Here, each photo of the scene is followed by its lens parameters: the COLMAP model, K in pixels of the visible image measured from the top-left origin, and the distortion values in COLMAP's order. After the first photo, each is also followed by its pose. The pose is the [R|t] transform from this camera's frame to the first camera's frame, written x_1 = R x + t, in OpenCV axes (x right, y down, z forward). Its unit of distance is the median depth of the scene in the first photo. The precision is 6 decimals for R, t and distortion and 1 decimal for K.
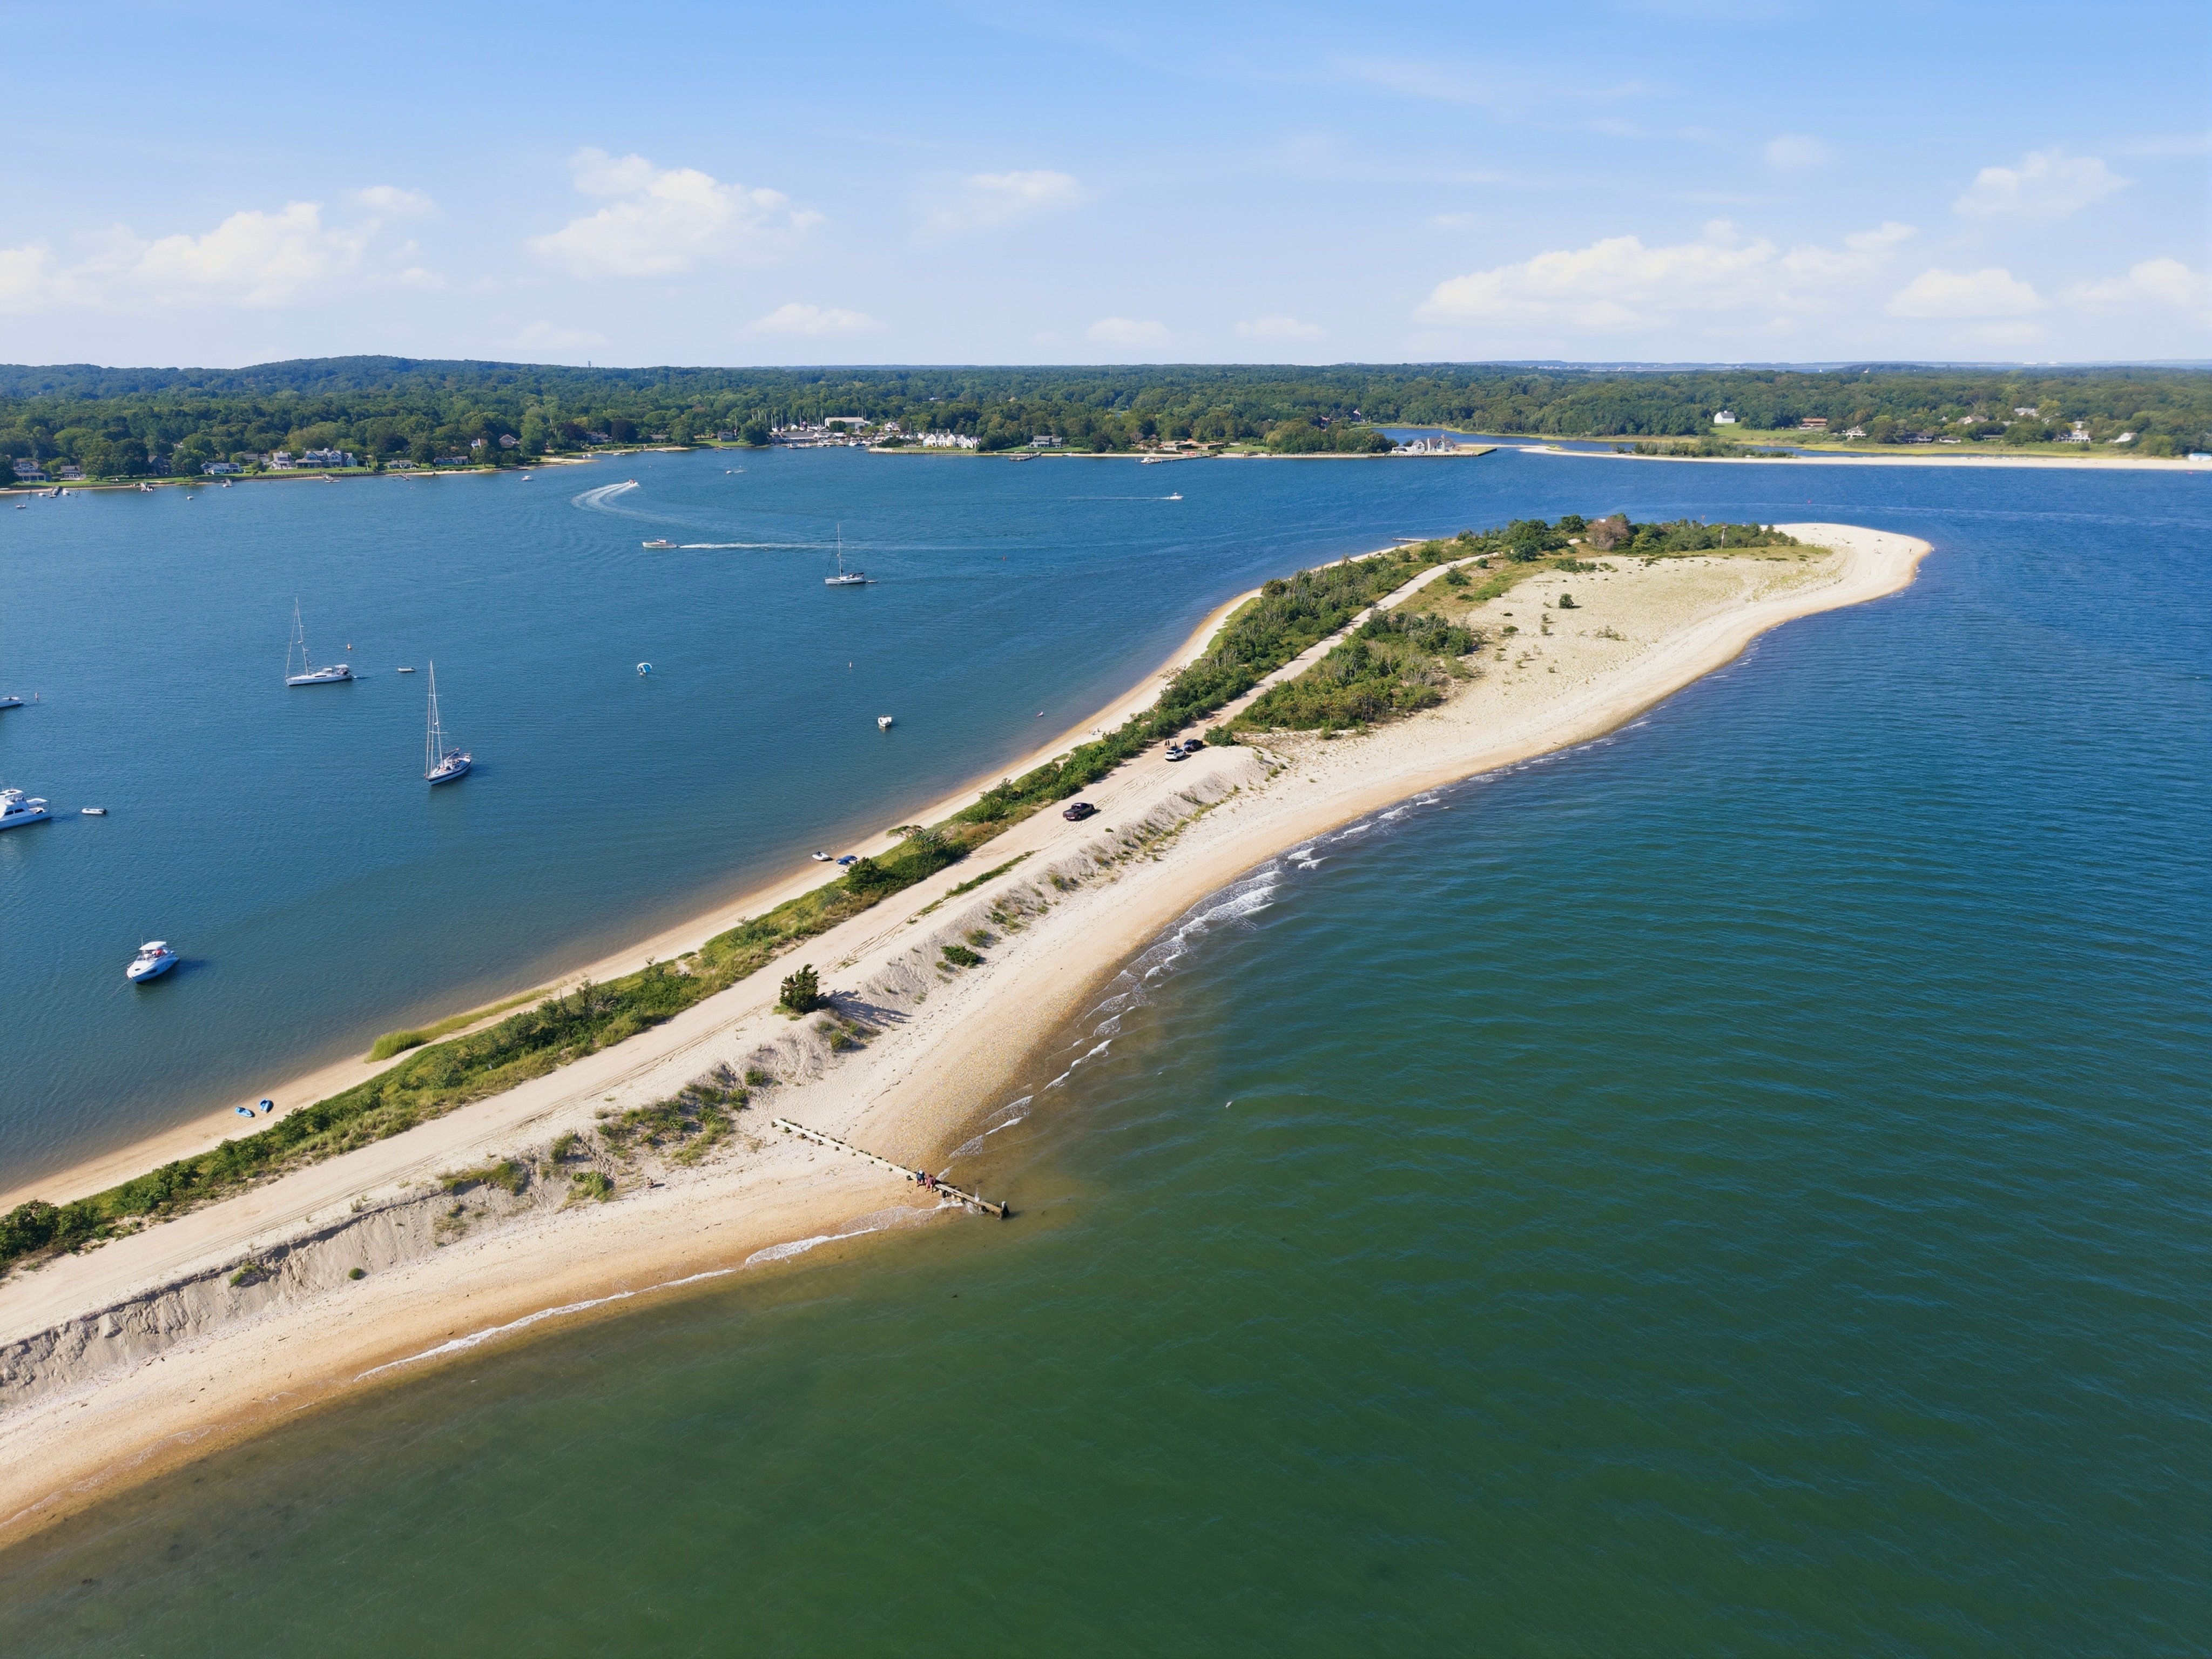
lens RADIAL K [[1483.0, 0, 1115.6], [0, 1483.0, 830.1], [0, 0, 1]] dist [0.025580, -0.024045]
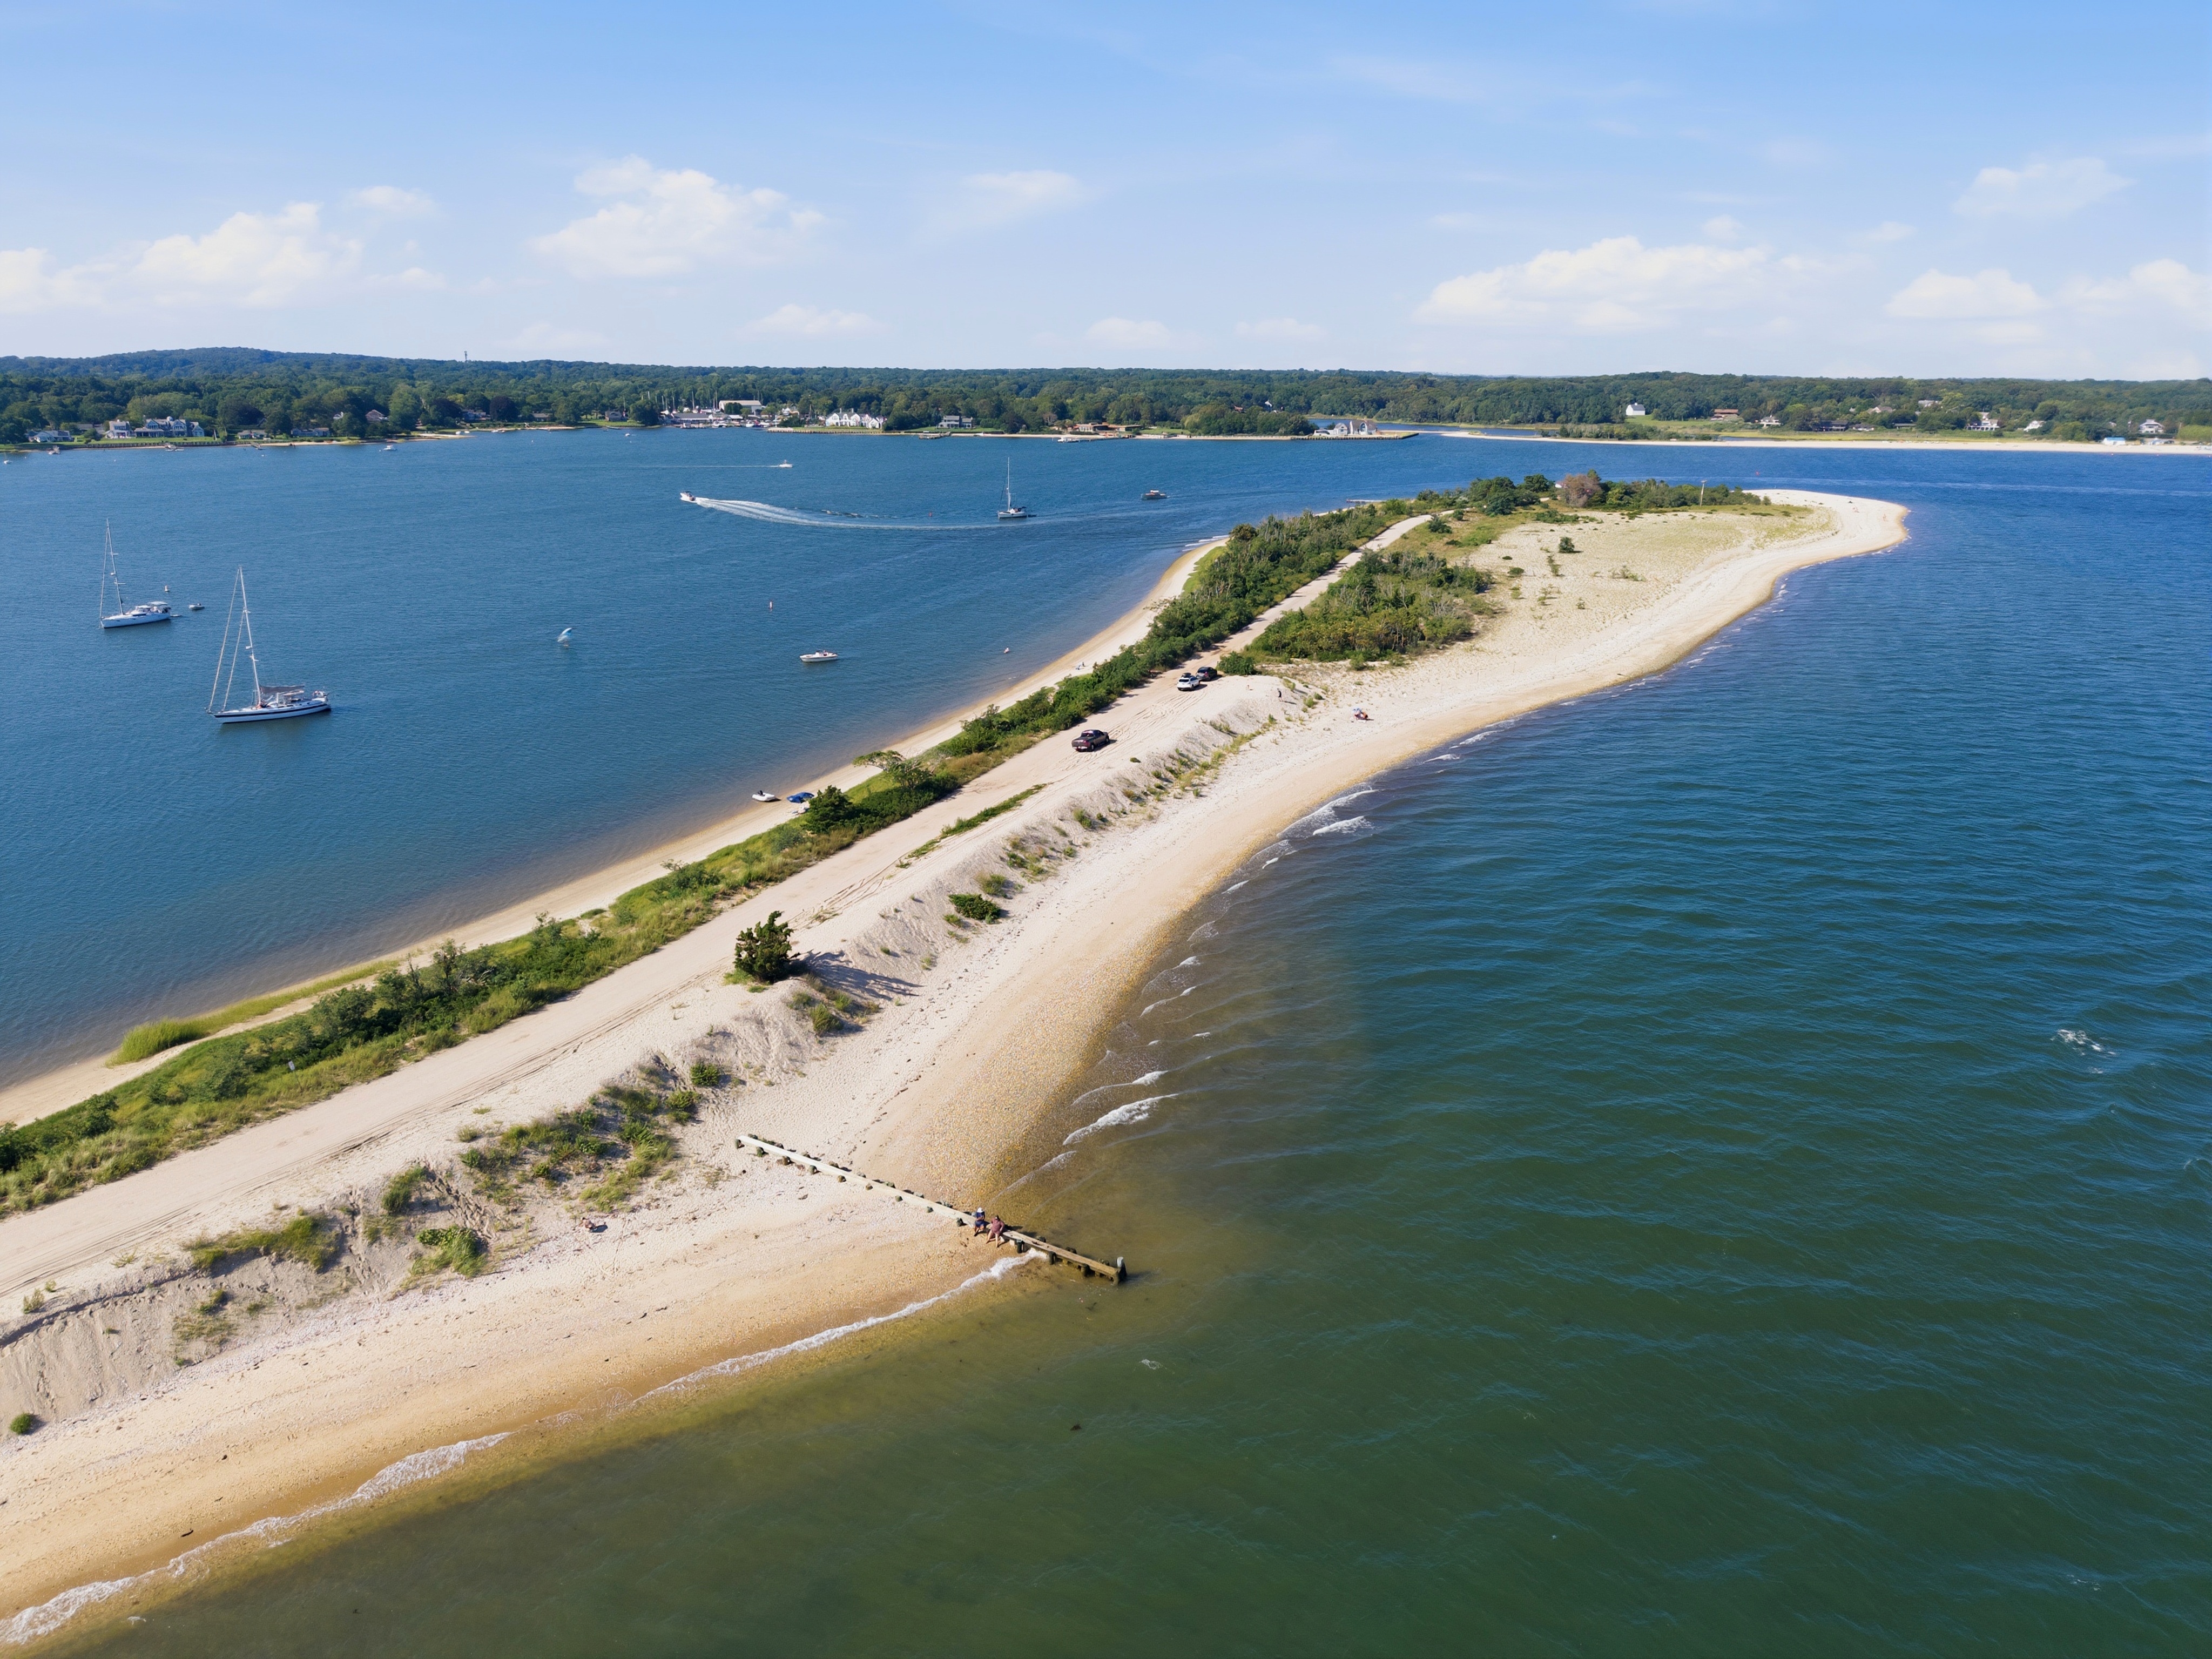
lens RADIAL K [[1483.0, 0, 1116.5], [0, 1483.0, 839.4], [0, 0, 1]] dist [0.025580, -0.024045]
pose [[0.997606, -0.011565, 0.068185, -0.071526], [0.011515, 0.999933, 0.001125, 0.043312], [-0.068193, -0.000337, 0.997672, 0.223210]]
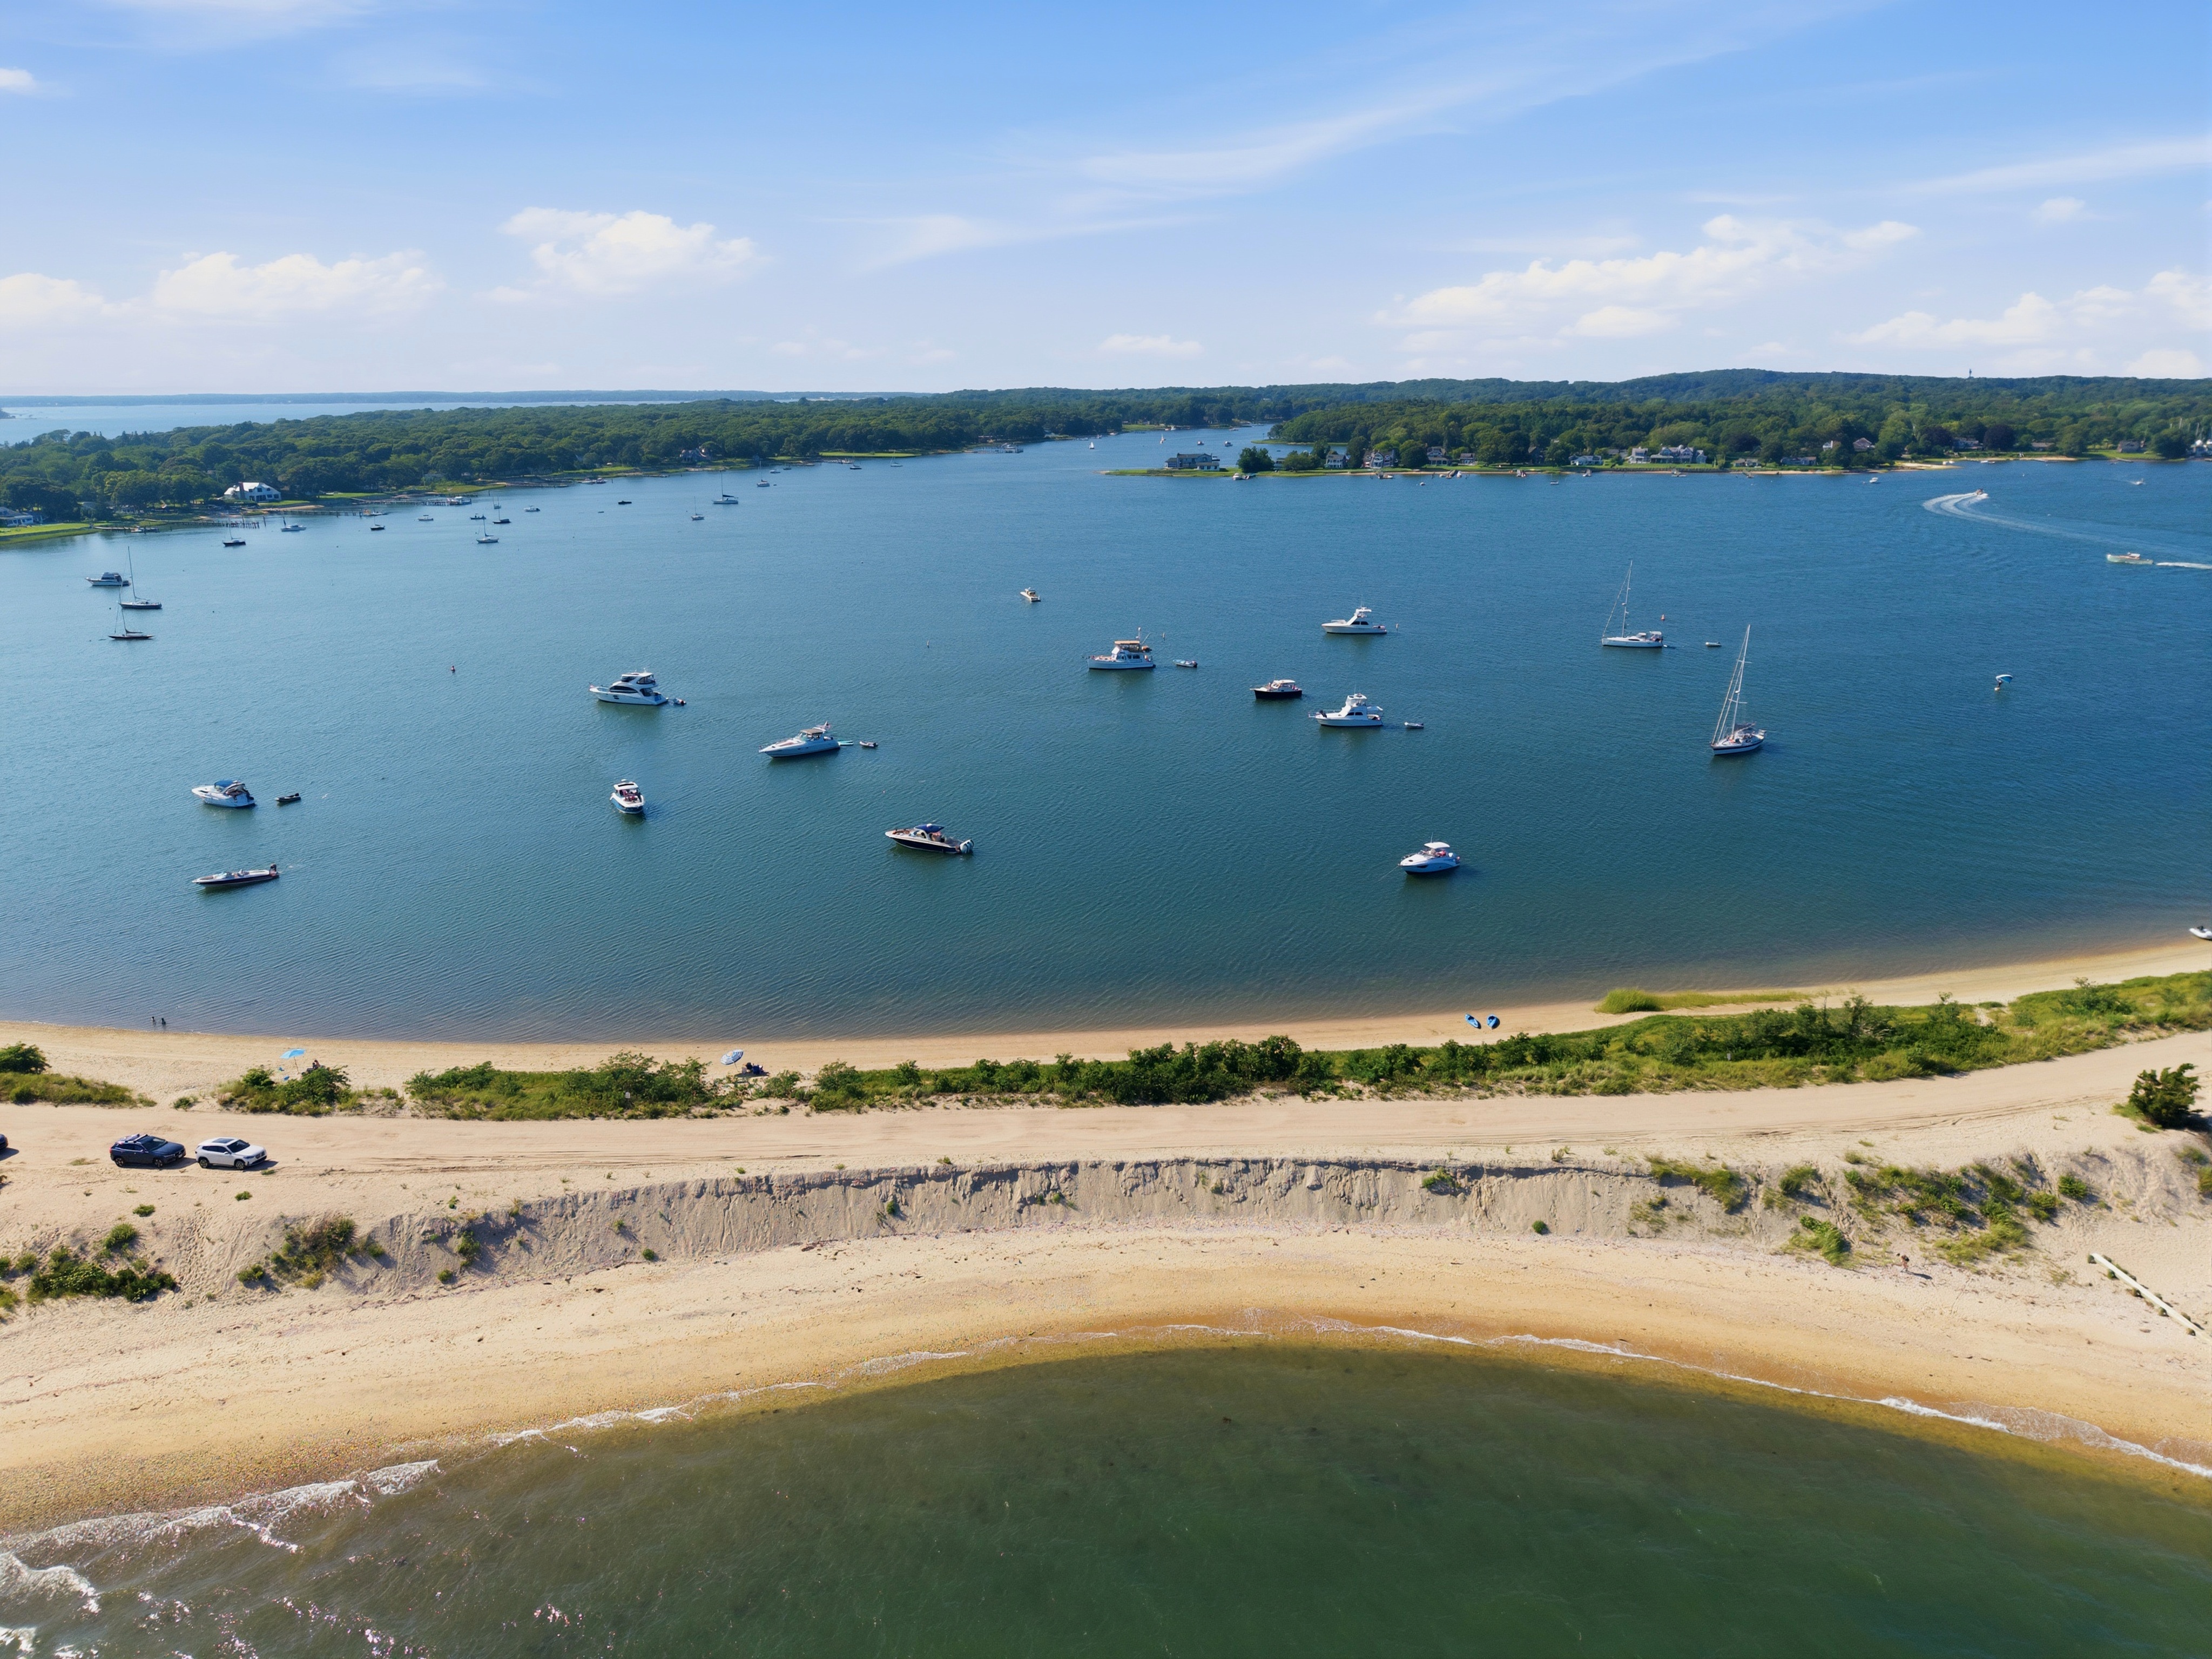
lens RADIAL K [[1483.0, 0, 1109.5], [0, 1483.0, 830.8], [0, 0, 1]] dist [0.025580, -0.024045]
pose [[0.676860, 0.211623, -0.705036, -0.057390], [-0.217951, 0.972454, 0.082649, 0.026633], [0.703105, 0.097722, 0.704339, 0.090876]]
